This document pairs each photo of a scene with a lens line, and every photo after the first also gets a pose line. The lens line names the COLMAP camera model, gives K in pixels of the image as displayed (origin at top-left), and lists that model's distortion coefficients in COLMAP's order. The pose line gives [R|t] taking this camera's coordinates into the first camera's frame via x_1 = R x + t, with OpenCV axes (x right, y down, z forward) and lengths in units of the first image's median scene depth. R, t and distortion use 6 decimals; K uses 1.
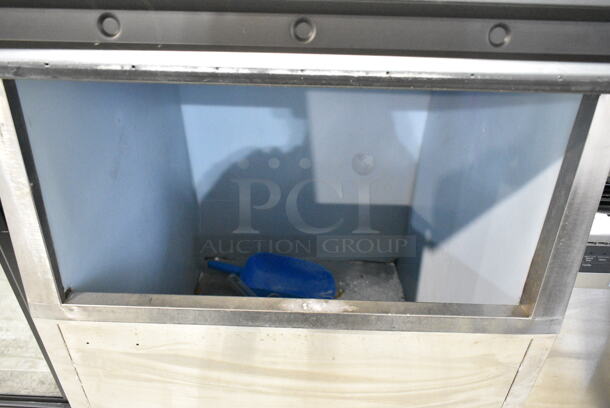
lens RADIAL K [[528.5, 0, 305.0], [0, 528.5, 204.0], [0, 0, 1]] dist [0.000420, 0.000009]
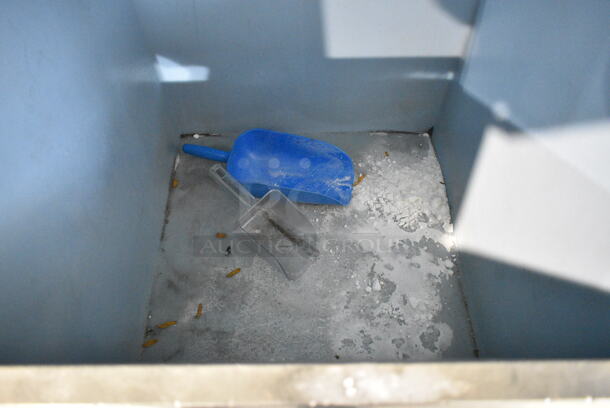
lens RADIAL K [[501.9, 0, 305.0], [0, 501.9, 204.0], [0, 0, 1]] dist [-0.007083, -0.001122]
pose [[0.999264, -0.038338, -0.001188, -0.013431], [0.036643, 0.945030, 0.324924, -0.035749], [-0.011334, -0.324729, 0.945739, 0.296273]]
